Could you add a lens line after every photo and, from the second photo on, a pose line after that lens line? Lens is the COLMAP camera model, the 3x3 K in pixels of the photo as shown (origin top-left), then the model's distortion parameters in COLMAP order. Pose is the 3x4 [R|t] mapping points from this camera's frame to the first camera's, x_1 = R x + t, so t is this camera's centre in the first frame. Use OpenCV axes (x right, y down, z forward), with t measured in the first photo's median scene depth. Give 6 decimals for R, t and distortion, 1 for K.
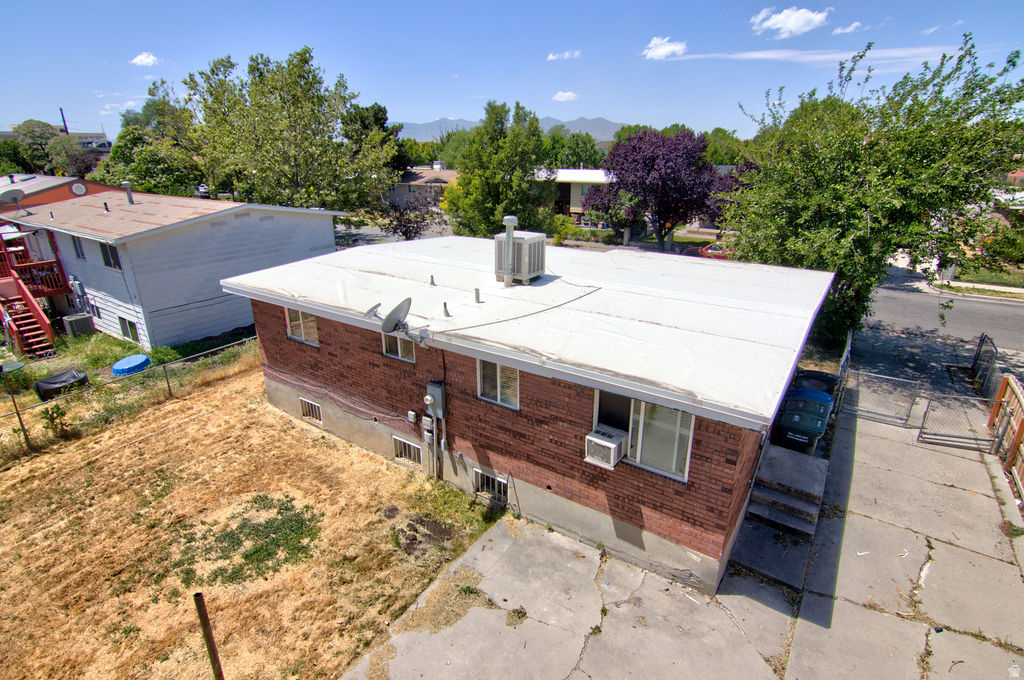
lens RADIAL K [[515.8, 0, 512.0], [0, 515.8, 340.0], [0, 0, 1]] dist [-0.000234, -0.001008]
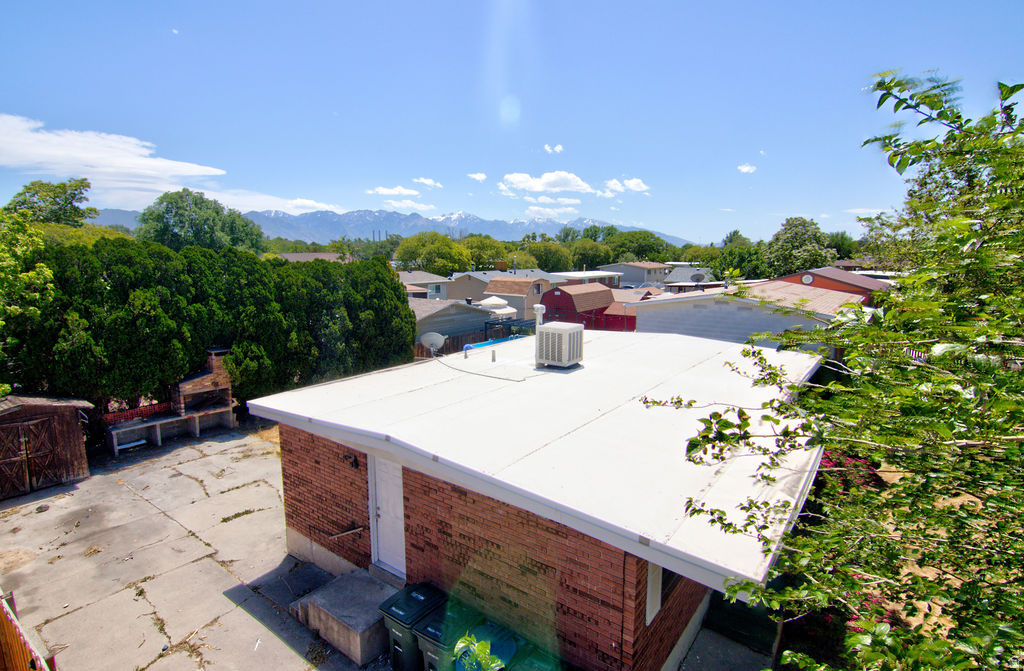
lens RADIAL K [[531.5, 0, 512.0], [0, 531.5, 335.5], [0, 0, 1]] dist [-0.003110, -0.000453]
pose [[-0.043024, 0.161391, -0.985952, 1.322314], [-0.343689, 0.924244, 0.166287, -0.393655], [0.938098, 0.346015, 0.015704, 1.047245]]
